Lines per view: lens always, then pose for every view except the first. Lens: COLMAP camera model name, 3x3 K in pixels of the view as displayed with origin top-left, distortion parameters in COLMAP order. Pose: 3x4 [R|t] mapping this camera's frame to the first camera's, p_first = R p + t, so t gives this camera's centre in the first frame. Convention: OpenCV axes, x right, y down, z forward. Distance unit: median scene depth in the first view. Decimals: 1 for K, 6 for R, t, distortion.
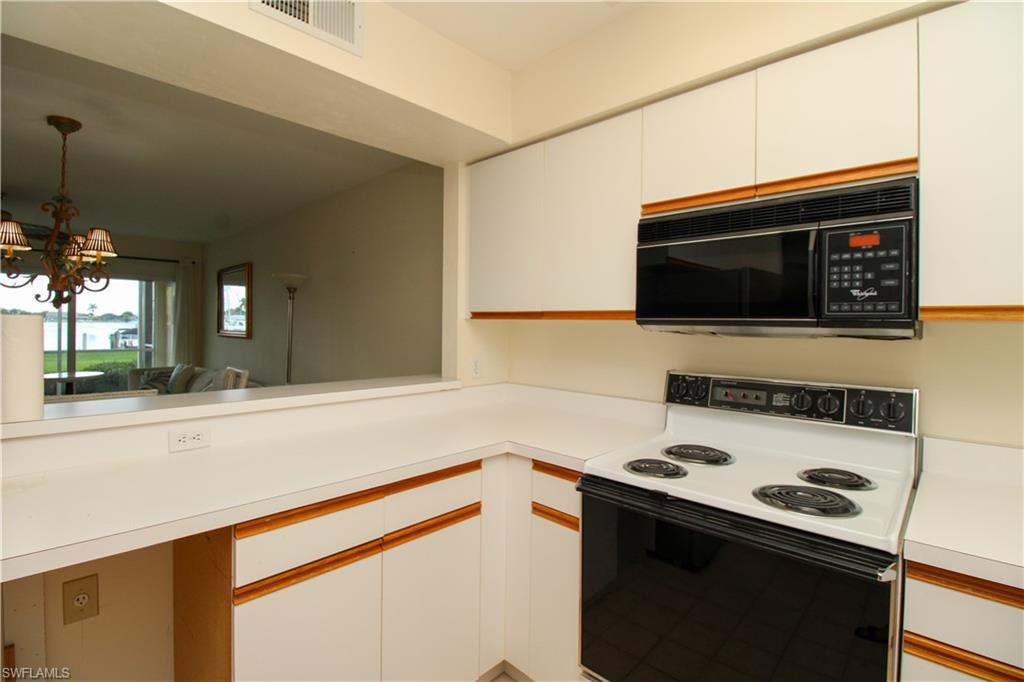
lens RADIAL K [[472.6, 0, 511.5], [0, 472.6, 333.6], [0, 0, 1]] dist [-0.016699, -0.006043]
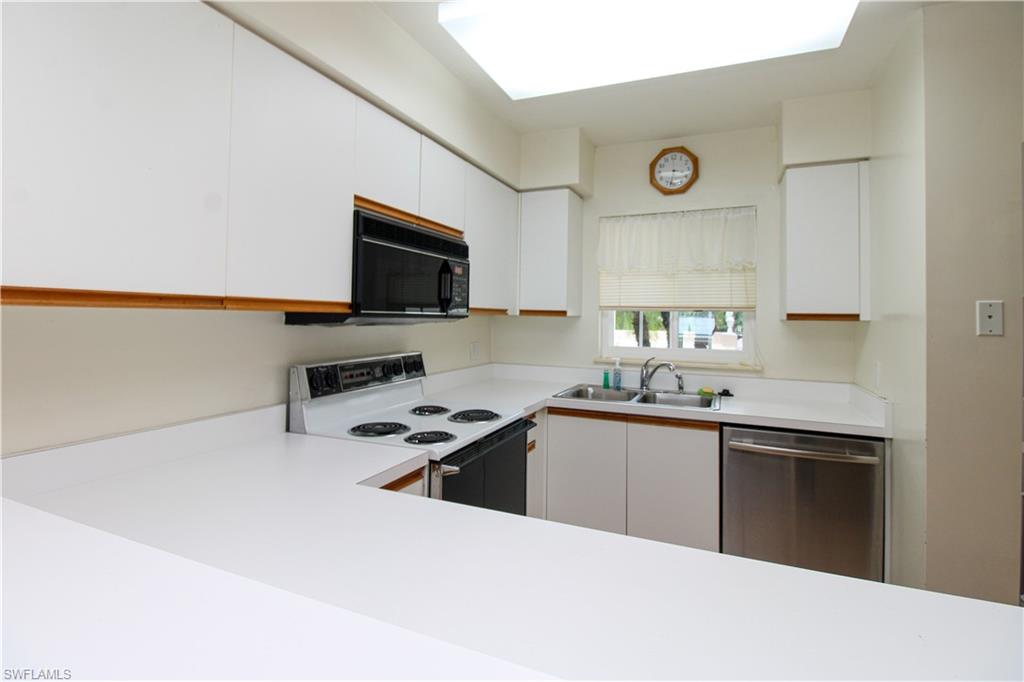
lens RADIAL K [[472.6, 0, 518.2], [0, 472.6, 301.5], [0, 0, 1]] dist [-0.016699, -0.006043]
pose [[-0.323332, 0.014060, 0.946181, -0.896774], [-0.000159, 0.999889, -0.014912, -0.043188], [-0.946286, -0.004972, -0.323293, 1.170221]]
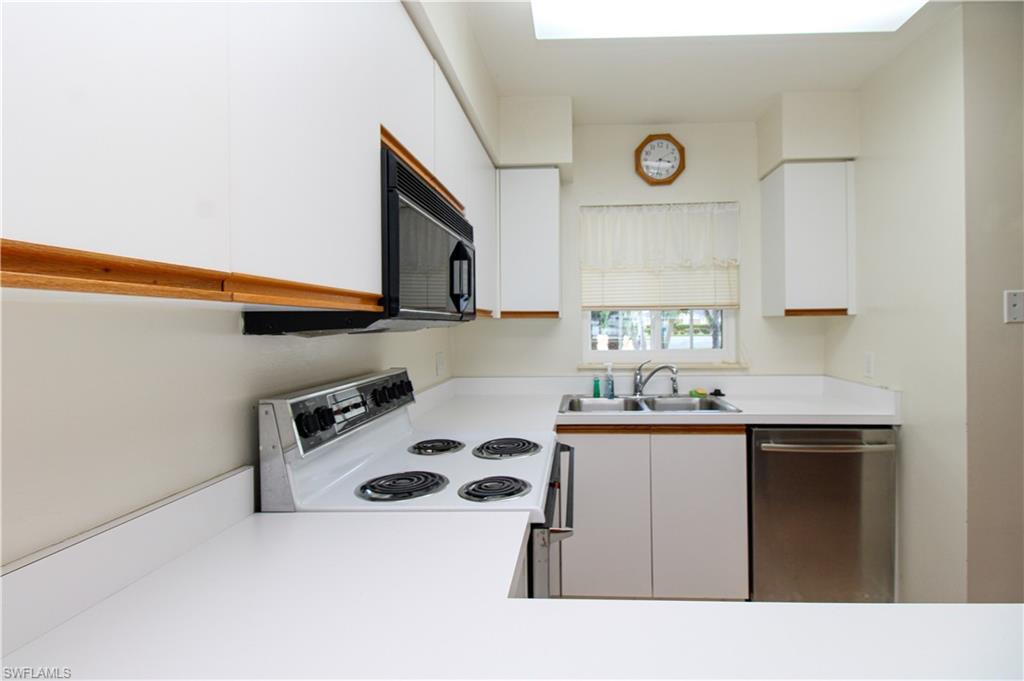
lens RADIAL K [[472.6, 0, 545.5], [0, 472.6, 322.4], [0, 0, 1]] dist [-0.016699, -0.006043]
pose [[-0.623196, 0.000166, 0.782065, -0.390963], [0.019677, 0.999687, 0.015467, -0.021753], [-0.781818, 0.025028, -0.623004, 1.438153]]
